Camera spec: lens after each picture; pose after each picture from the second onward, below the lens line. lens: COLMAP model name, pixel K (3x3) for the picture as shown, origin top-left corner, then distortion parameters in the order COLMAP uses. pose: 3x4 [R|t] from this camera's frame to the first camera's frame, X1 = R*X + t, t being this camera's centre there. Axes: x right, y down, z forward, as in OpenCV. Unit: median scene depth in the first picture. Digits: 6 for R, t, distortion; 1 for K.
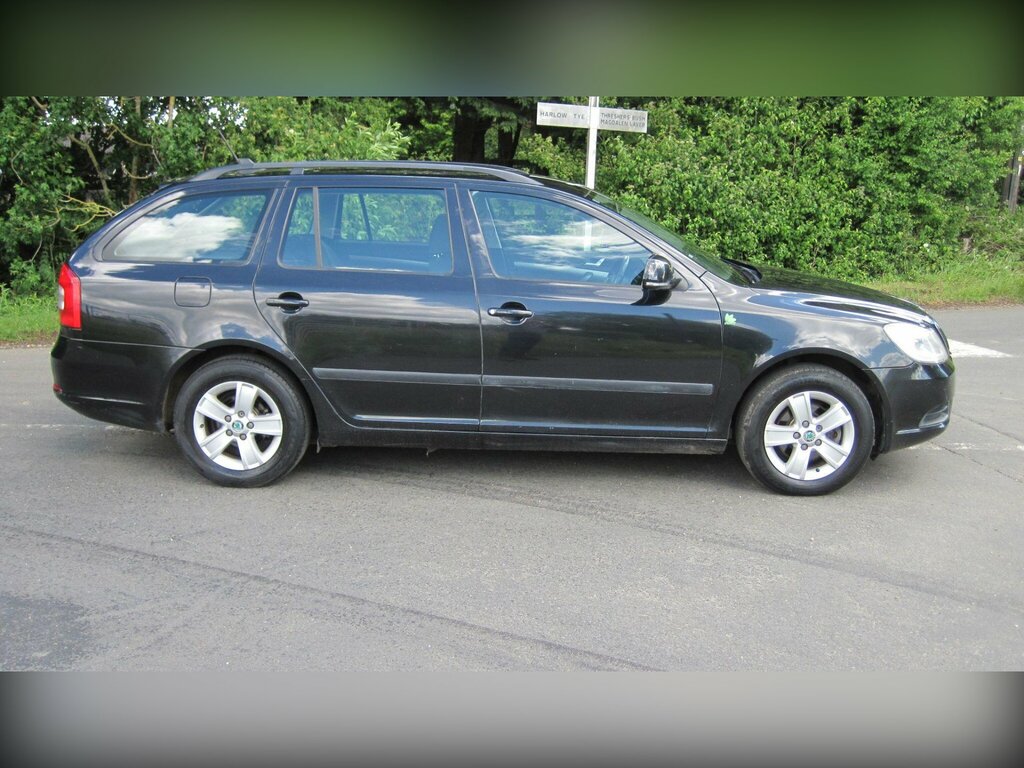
lens RADIAL K [[1046.9, 0, 513.6], [0, 1046.9, 367.8], [0, 0, 1]] dist [-0.185157, 0.156906]
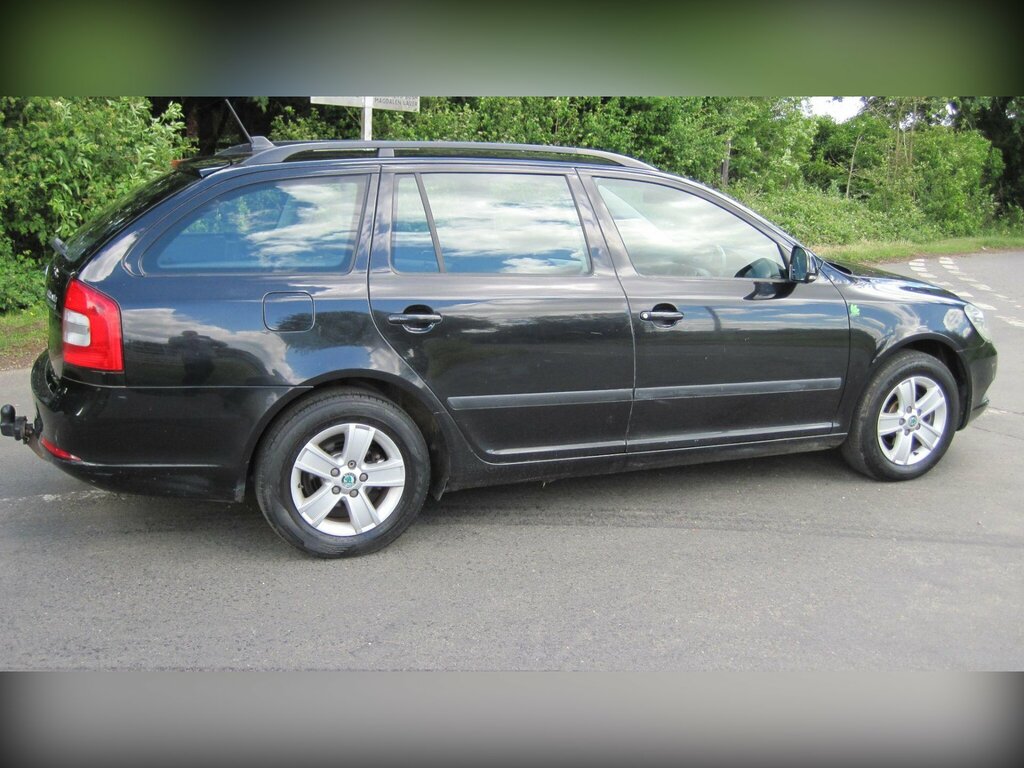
lens RADIAL K [[1046.9, 0, 513.6], [0, 1046.9, 367.8], [0, 0, 1]] dist [-0.185157, 0.156906]
pose [[0.915812, -0.076544, 0.394245, -0.456599], [0.069549, 0.997064, 0.032026, -0.044526], [-0.395539, -0.001911, 0.918447, 0.233646]]
